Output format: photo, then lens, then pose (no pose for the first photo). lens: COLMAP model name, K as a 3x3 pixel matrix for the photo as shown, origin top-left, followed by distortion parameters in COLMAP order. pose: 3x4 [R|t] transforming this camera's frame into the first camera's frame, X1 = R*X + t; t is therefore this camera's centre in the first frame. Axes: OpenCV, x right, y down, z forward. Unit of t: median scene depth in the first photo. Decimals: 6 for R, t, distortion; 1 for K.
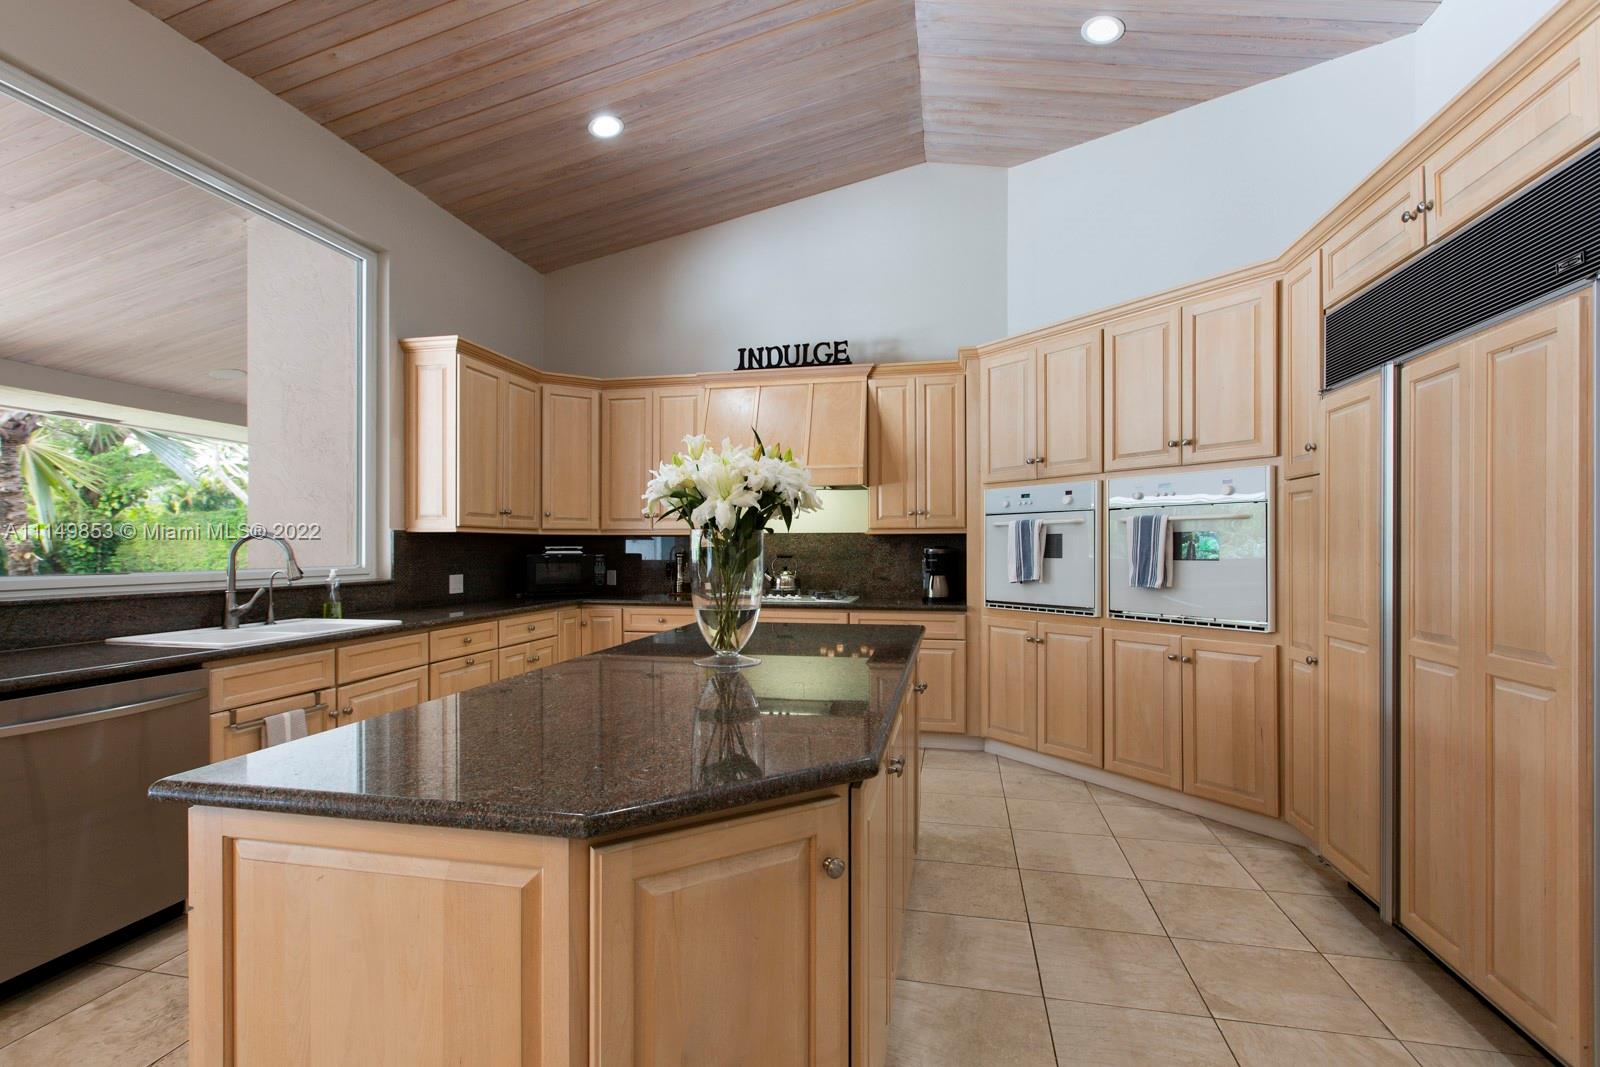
lens RADIAL K [[726.1, 0, 793.7], [0, 726.1, 544.6], [0, 0, 1]] dist [-0.000273, -0.000256]
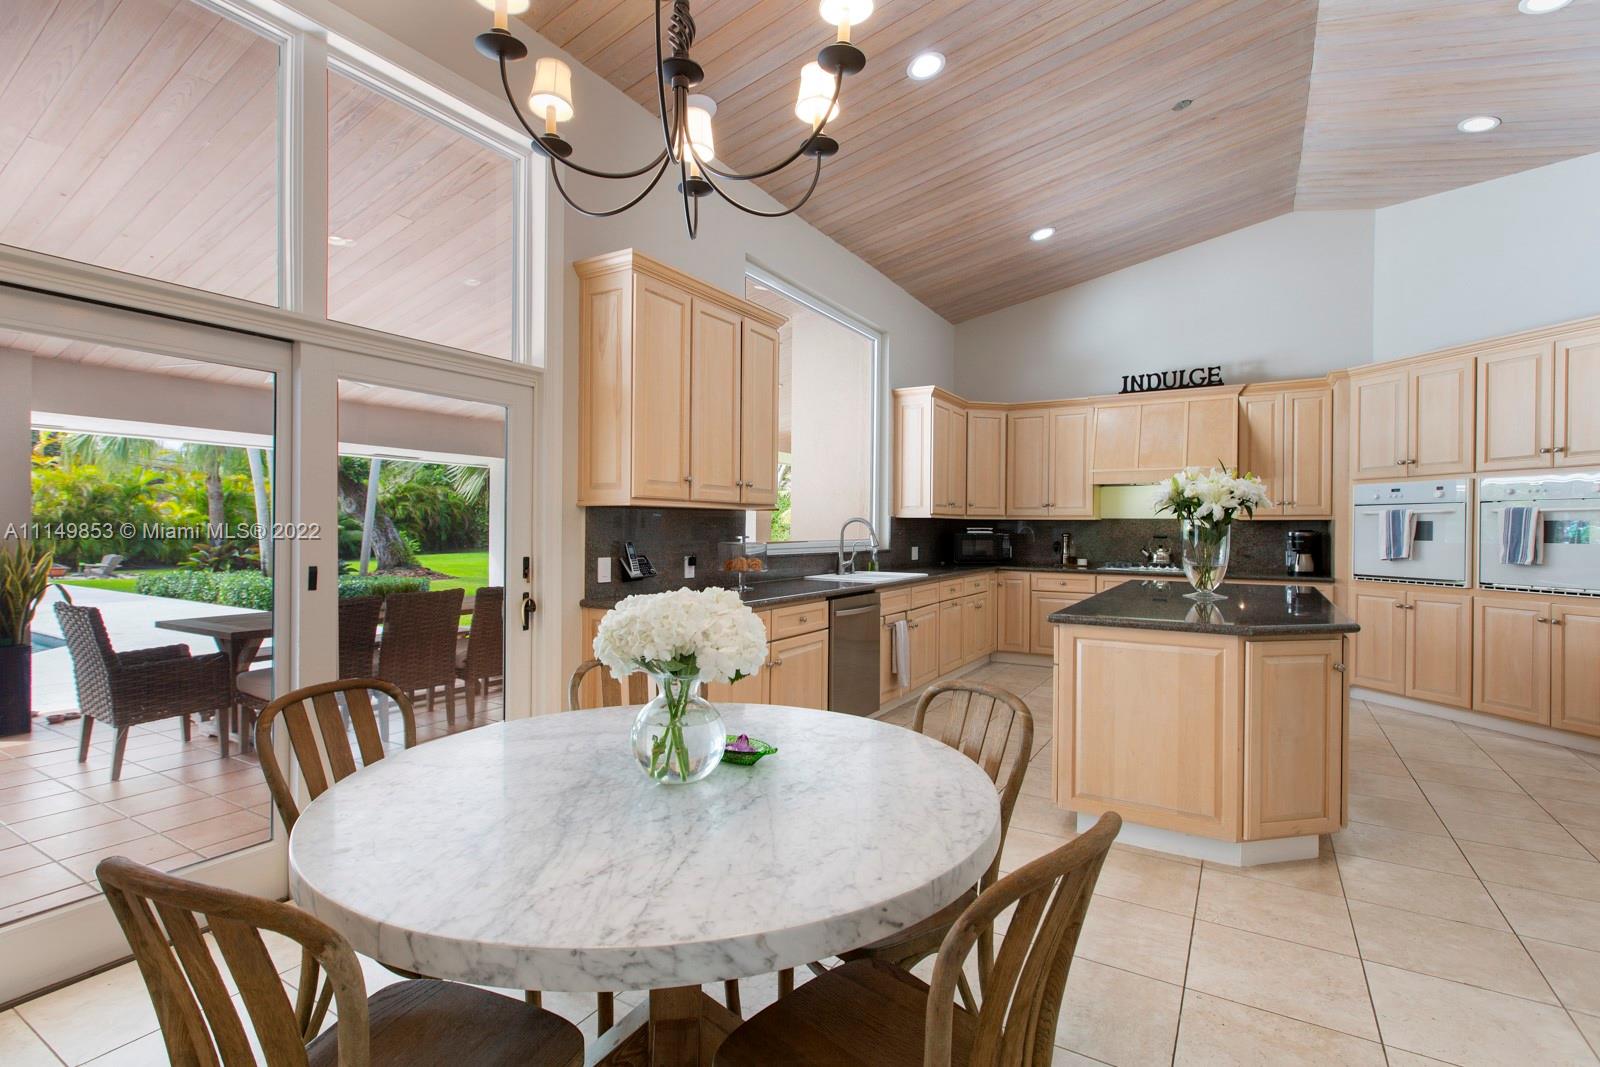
lens RADIAL K [[760.2, 0, 768.4], [0, 760.2, 530.6], [0, 0, 1]] dist [-0.000105, -0.000885]
pose [[0.945078, 0.008863, -0.326723, -0.254944], [-0.006872, 0.999950, 0.007246, -0.000152], [0.326771, -0.004603, 0.945092, -0.547947]]
